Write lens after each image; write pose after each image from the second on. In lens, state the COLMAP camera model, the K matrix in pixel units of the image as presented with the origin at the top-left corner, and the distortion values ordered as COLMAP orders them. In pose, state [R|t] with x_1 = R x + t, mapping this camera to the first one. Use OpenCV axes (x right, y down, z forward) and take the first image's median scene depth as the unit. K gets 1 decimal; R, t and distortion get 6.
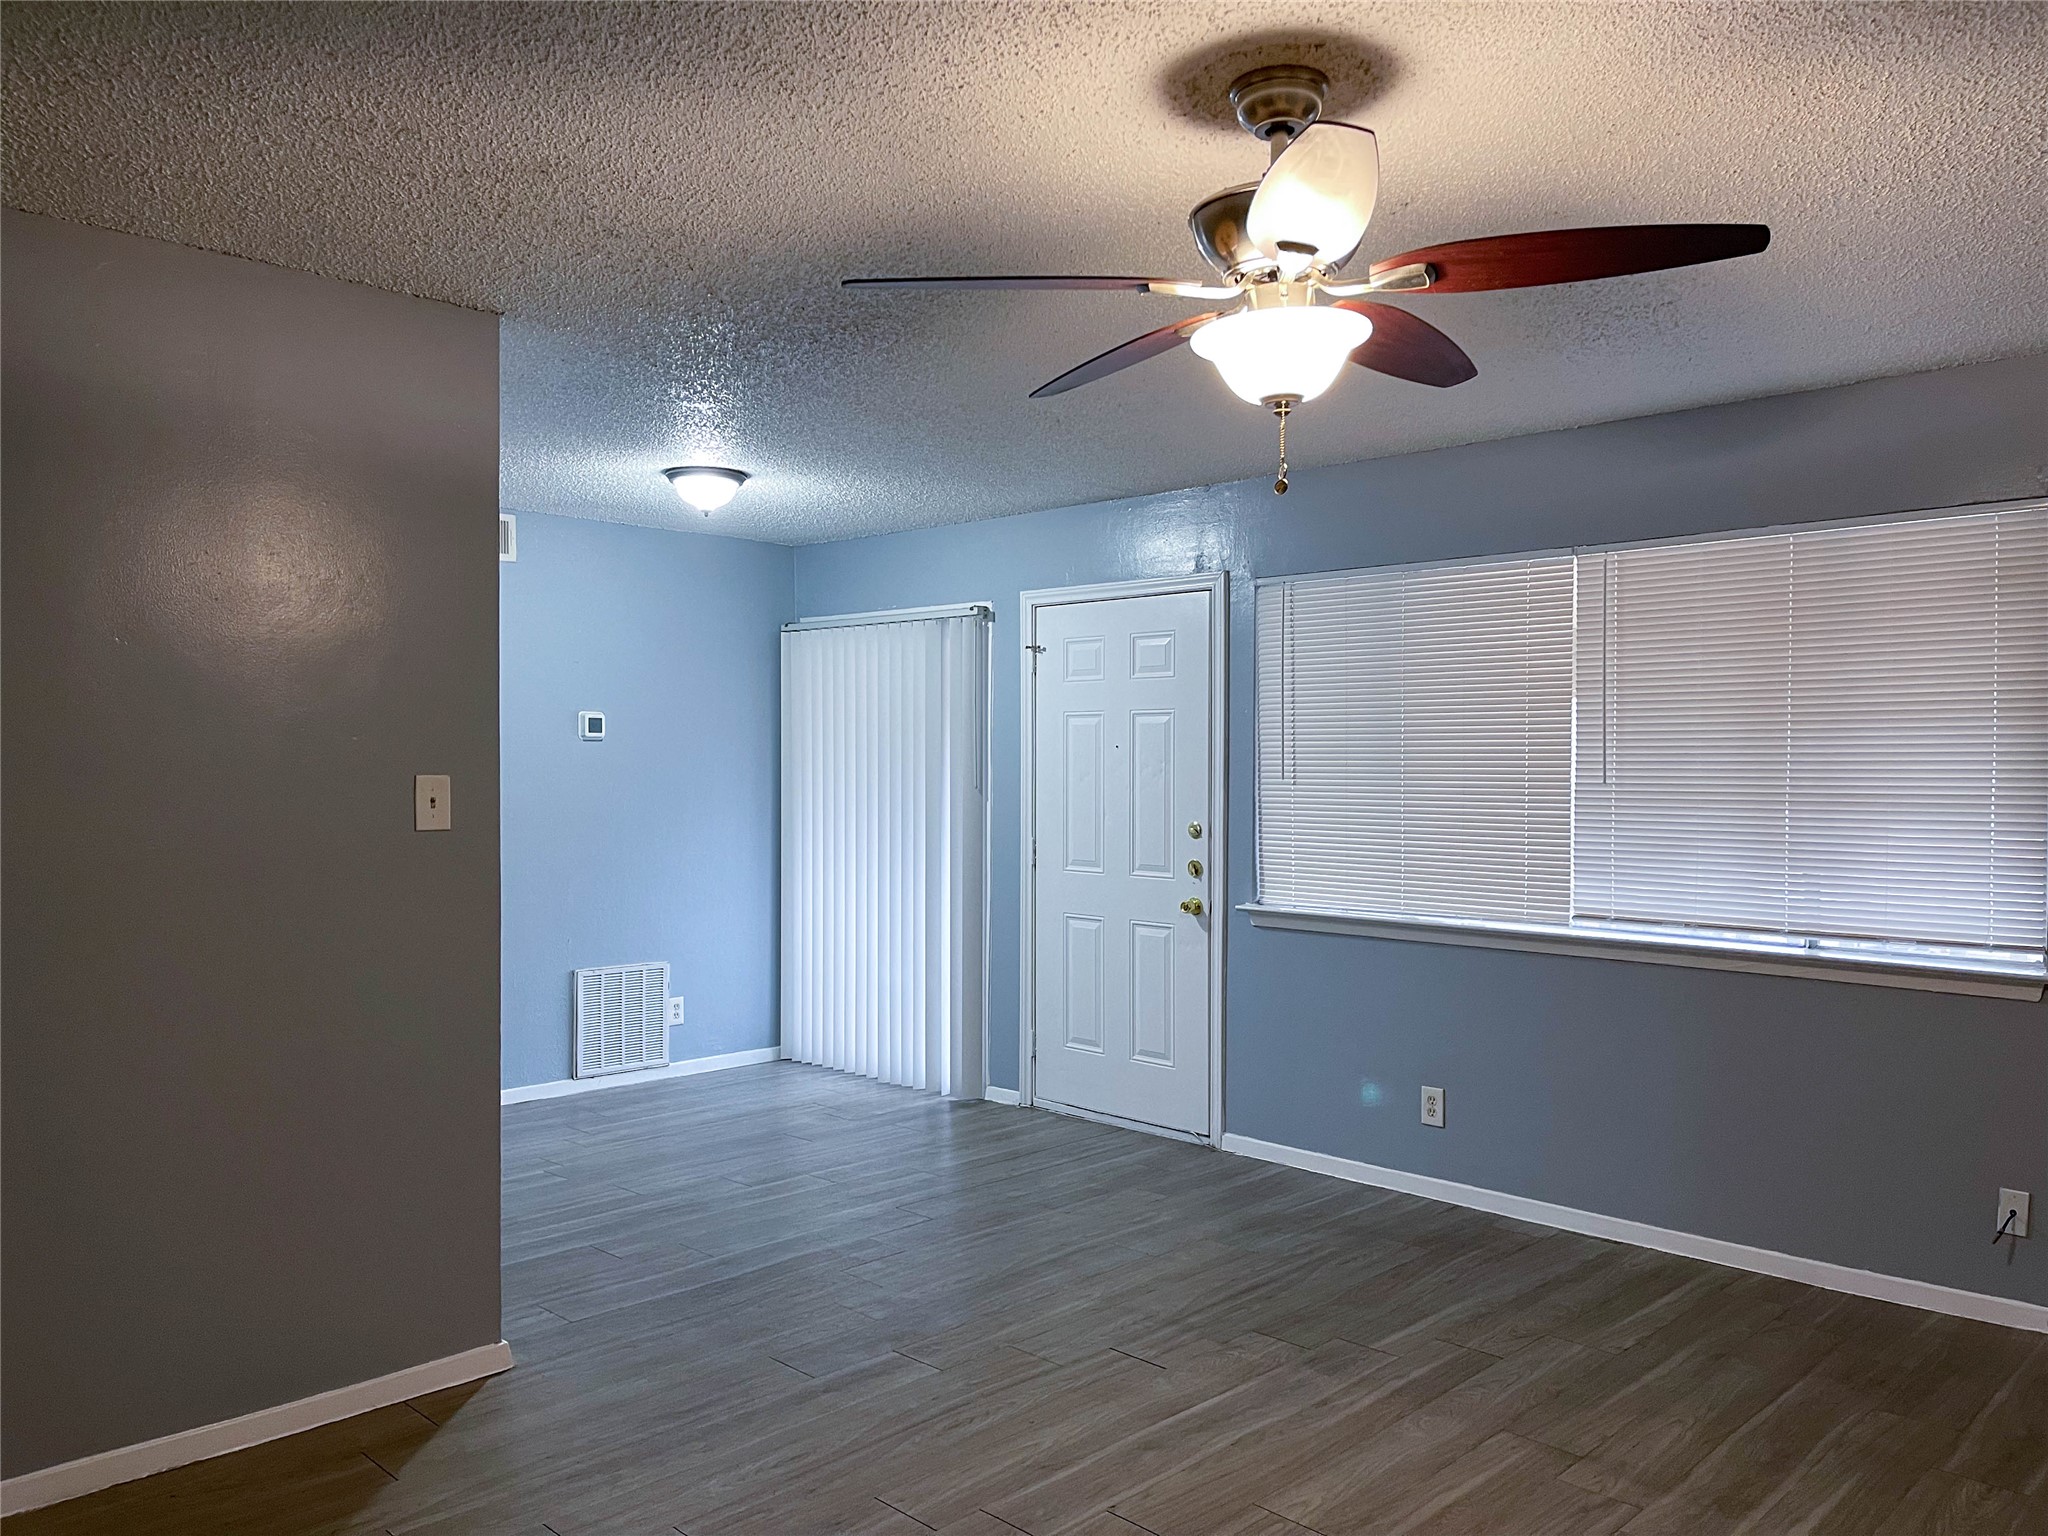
lens RADIAL K [[1540.0, 0, 1032.0], [0, 1540.0, 776.5], [0, 0, 1]] dist [0.068858, -0.087423]
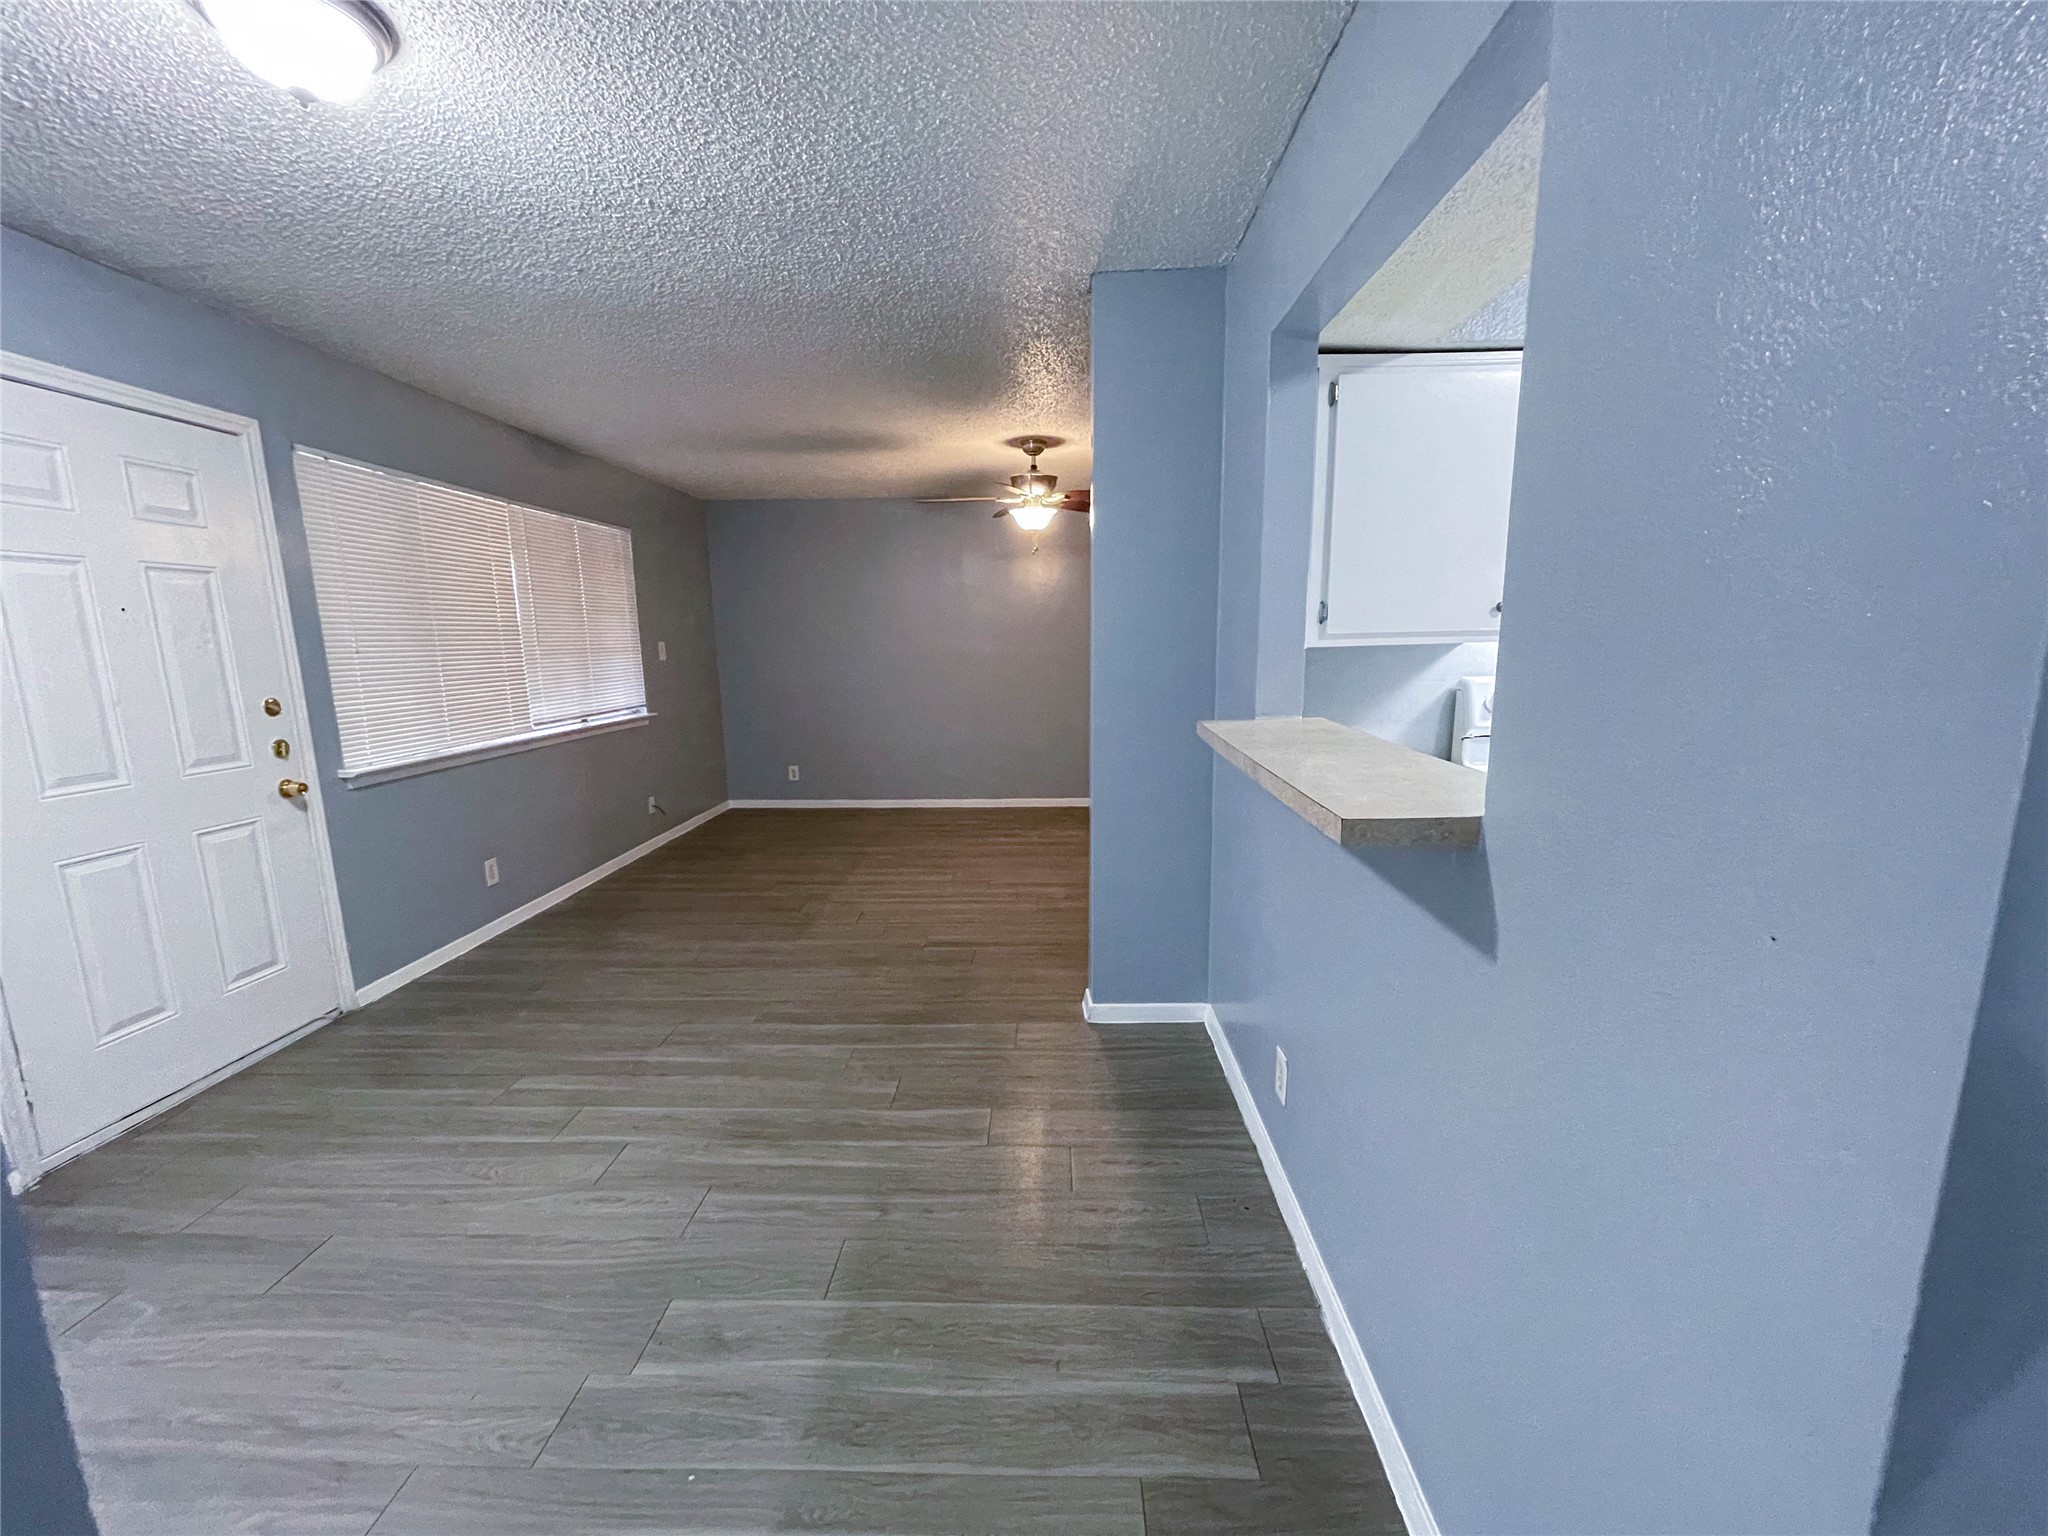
lens RADIAL K [[823.5, 0, 1009.5], [0, 823.5, 788.9], [0, 0, 1]] dist [0.003211, -0.000330]
pose [[-0.663229, -0.126498, 0.737649, -0.572950], [0.022969, 0.981708, 0.189003, -0.000439], [-0.748064, 0.142295, -0.648192, 1.025638]]
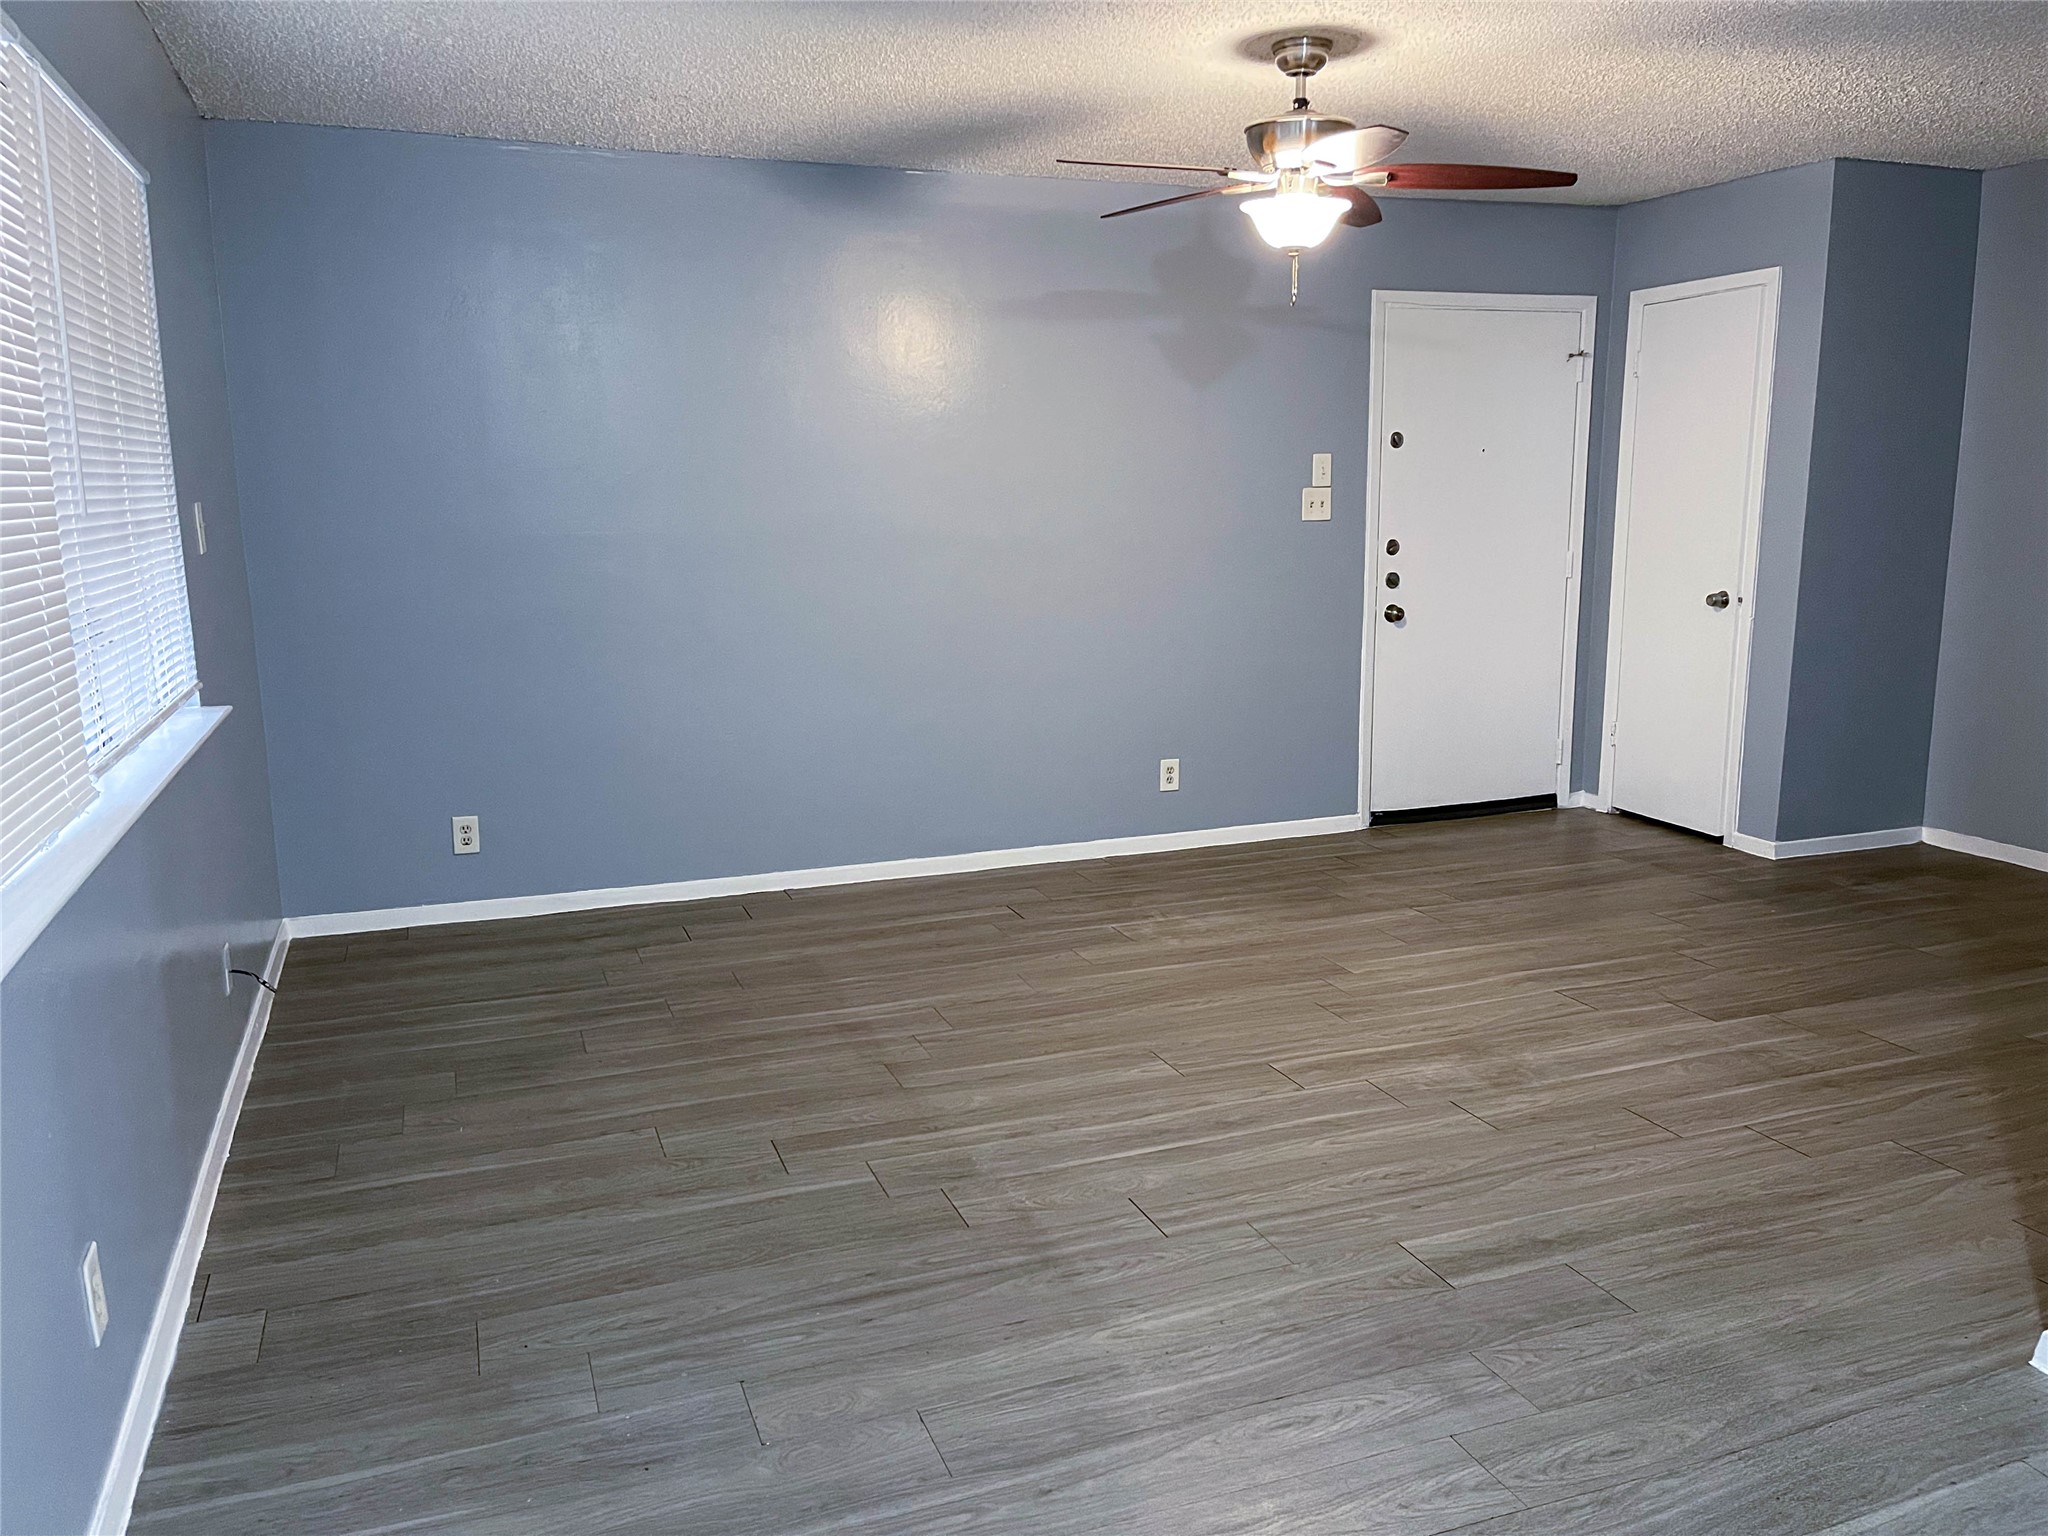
lens RADIAL K [[1540.0, 0, 1021.6], [0, 1540.0, 774.5], [0, 0, 1]] dist [0.068858, -0.087423]
pose [[-0.904190, -0.071702, 0.421068, -0.131245], [0.013960, 0.980322, 0.196910, -0.009076], [-0.426901, 0.183922, -0.885397, 1.132413]]
